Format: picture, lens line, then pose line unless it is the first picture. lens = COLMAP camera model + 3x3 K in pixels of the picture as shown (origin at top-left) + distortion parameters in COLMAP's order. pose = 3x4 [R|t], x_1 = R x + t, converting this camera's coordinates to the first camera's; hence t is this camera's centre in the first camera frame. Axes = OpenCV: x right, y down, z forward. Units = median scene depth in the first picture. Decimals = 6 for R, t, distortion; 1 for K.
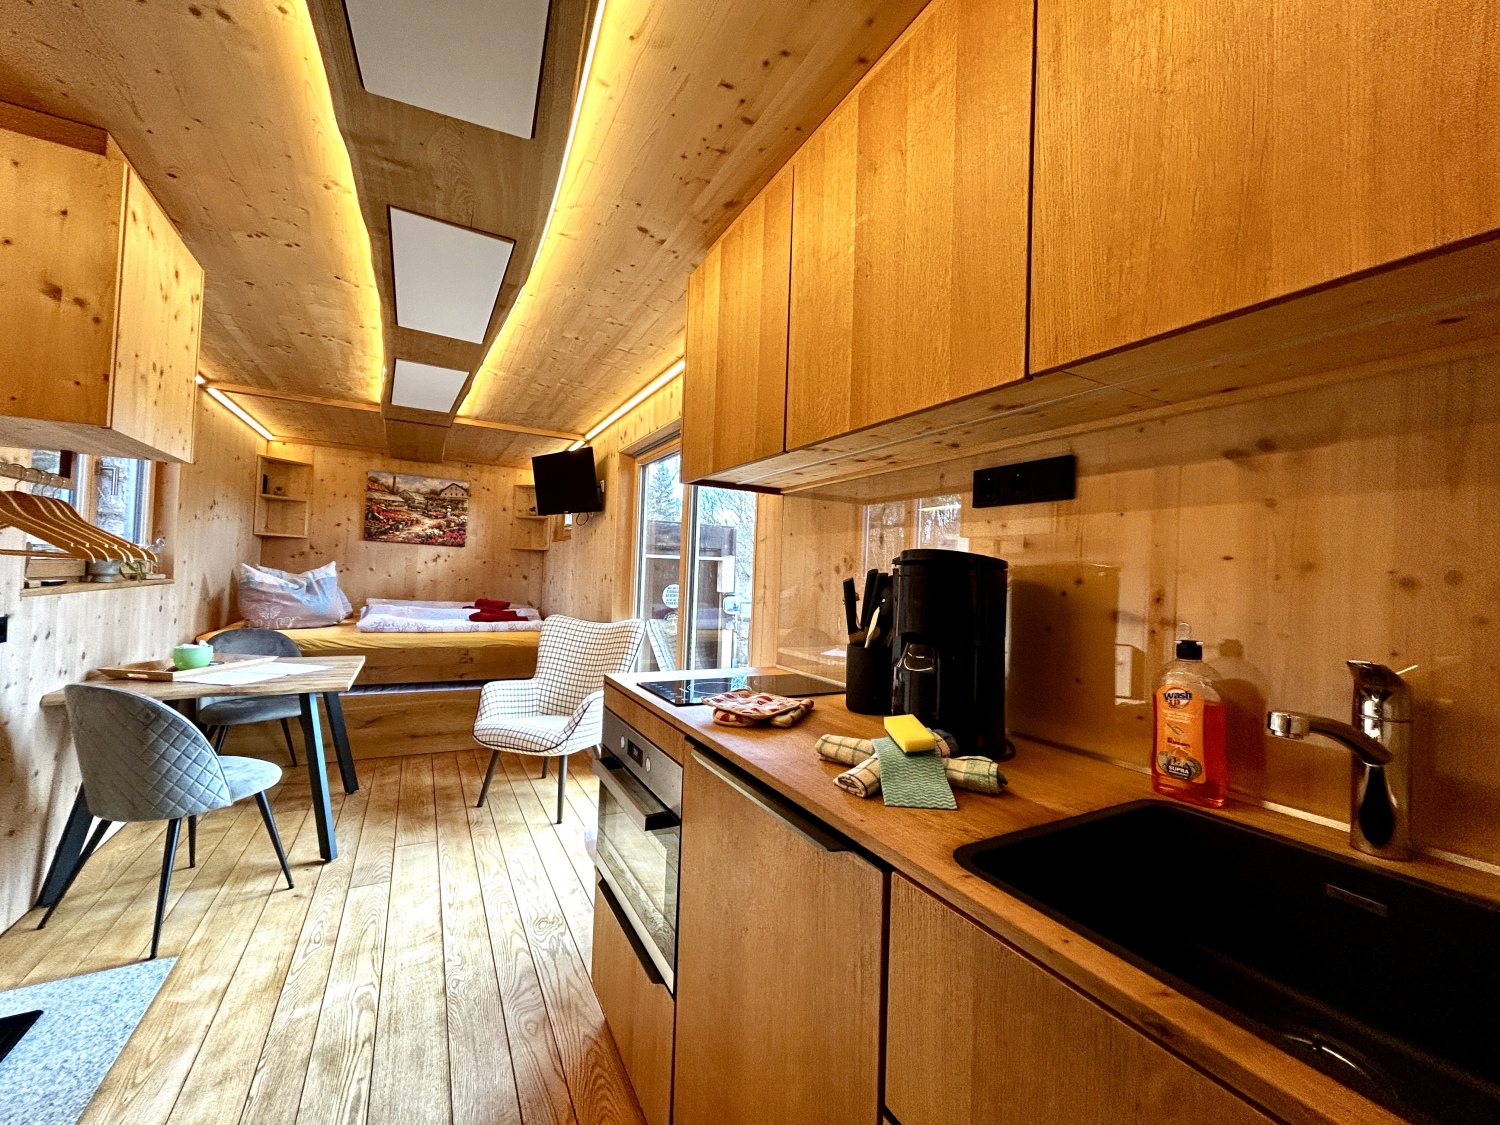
lens RADIAL K [[603.1, 0, 750.0], [0, 603.1, 562.5], [0, 0, 1]] dist [-0.015477, 0.009102]
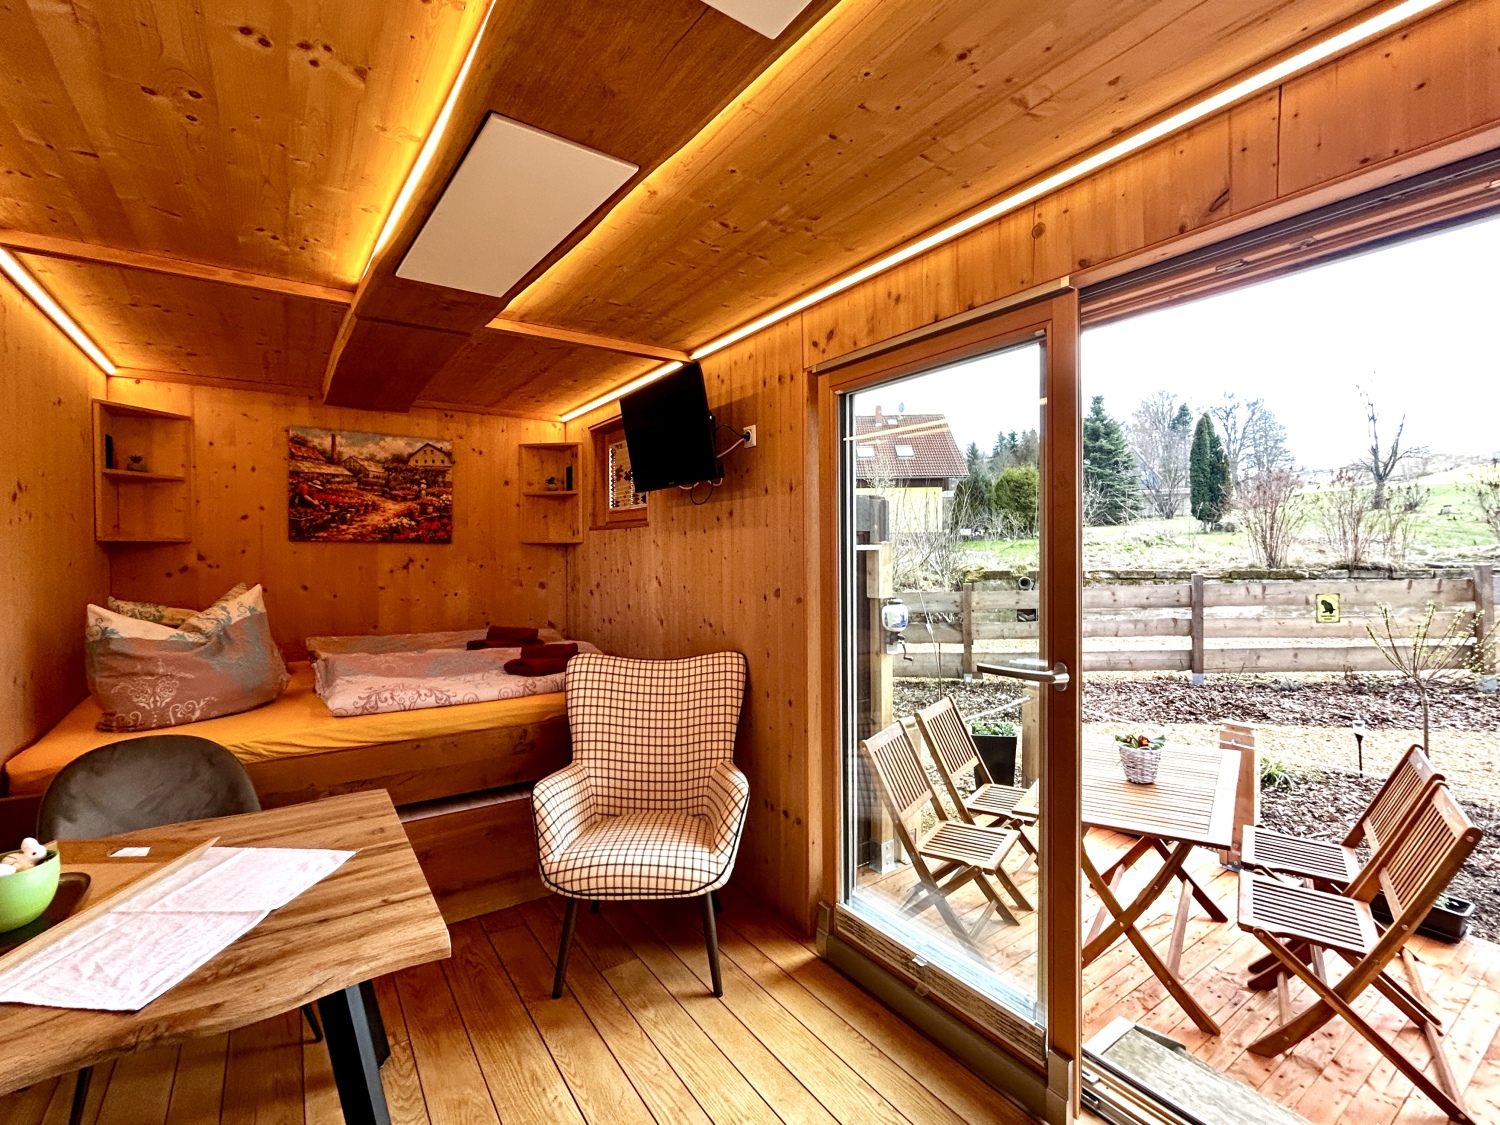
lens RADIAL K [[686.5, 0, 747.6], [0, 686.5, 560.7], [0, 0, 1]] dist [-0.016840, 0.011545]
pose [[0.994628, -0.045308, 0.093067, -0.255419], [0.041769, 0.998341, 0.039627, -0.026286], [-0.094708, -0.035526, 0.994871, 0.276122]]
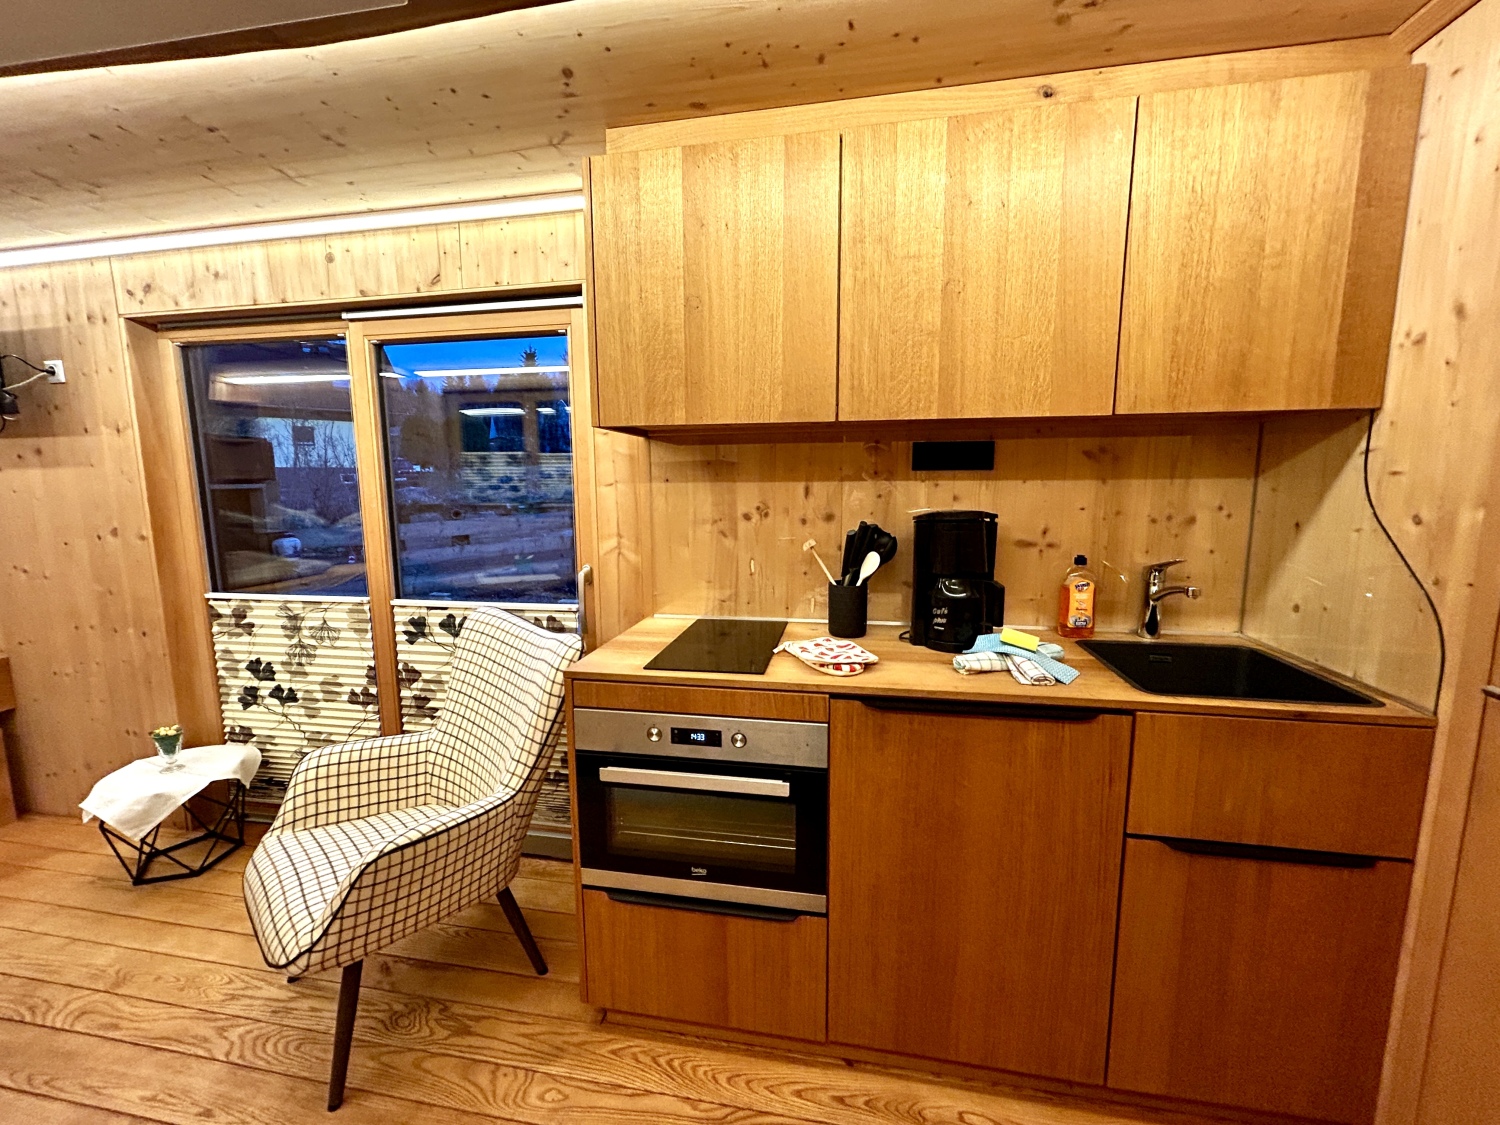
lens RADIAL K [[607.1, 0, 750.0], [0, 607.1, 562.5], [0, 0, 1]] dist [0.000623, -0.000279]
pose [[0.630369, -0.143652, 0.762889, -0.239158], [0.012790, 0.984518, 0.174817, -0.033714], [-0.776190, -0.100442, 0.622447, 0.109117]]
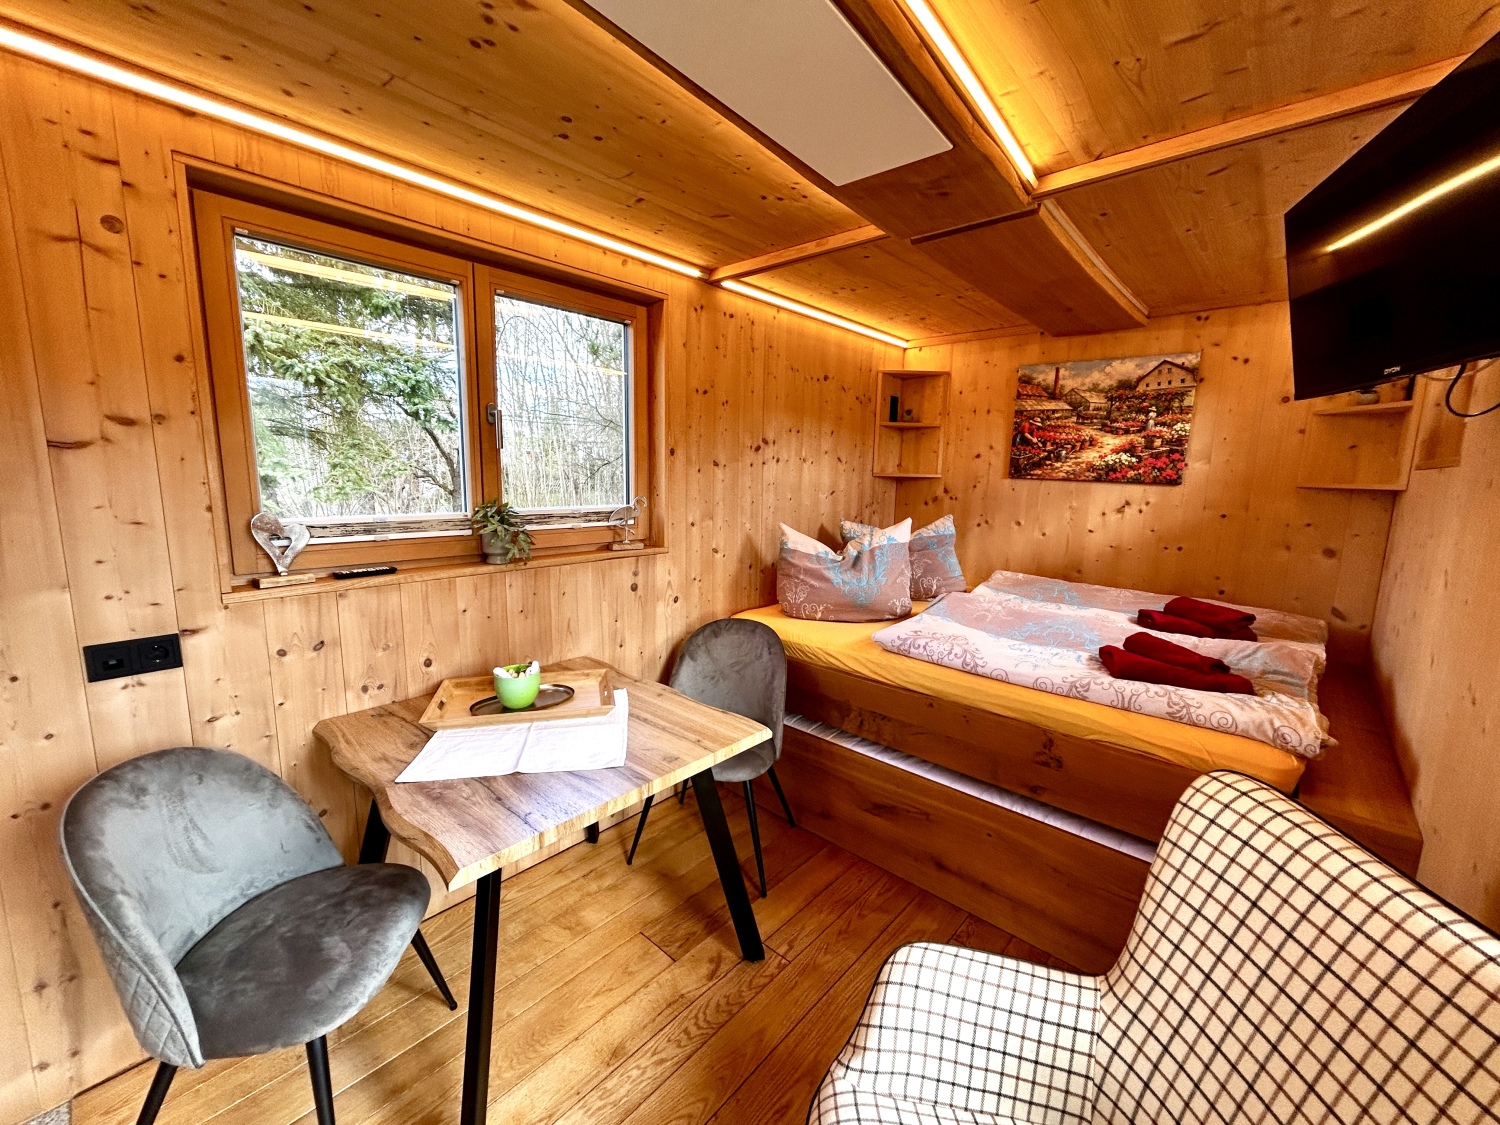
lens RADIAL K [[603.1, 0, 750.0], [0, 603.1, 562.5], [0, 0, 1]] dist [-0.015477, 0.009102]
pose [[0.325869, 0.111752, -0.938787, -0.120046], [0.011317, 0.992457, 0.122070, -0.030208], [0.945347, -0.050403, 0.322147, 0.540753]]
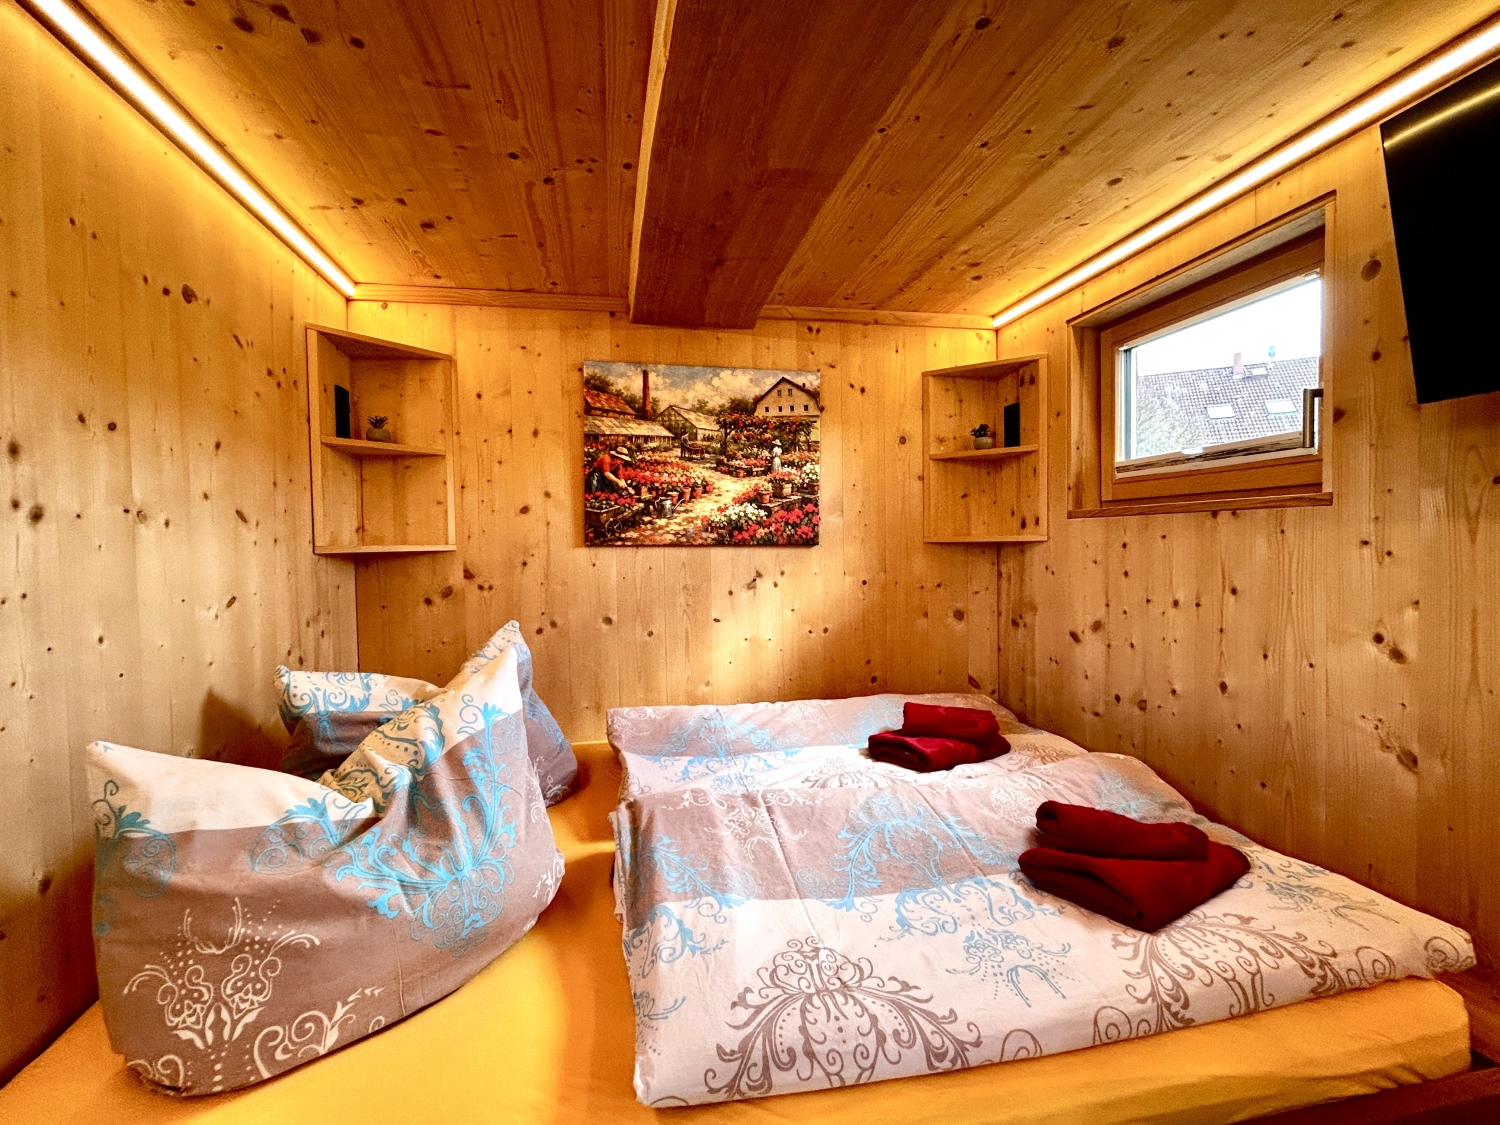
lens RADIAL K [[684.5, 0, 745.2], [0, 684.5, 561.3], [0, 0, 1]] dist [0.001389, 0.000129]
pose [[0.951150, -0.045317, -0.305386, -0.429618], [0.059840, 0.997471, 0.038359, -0.039634], [0.302876, -0.054760, 0.951456, 0.638564]]
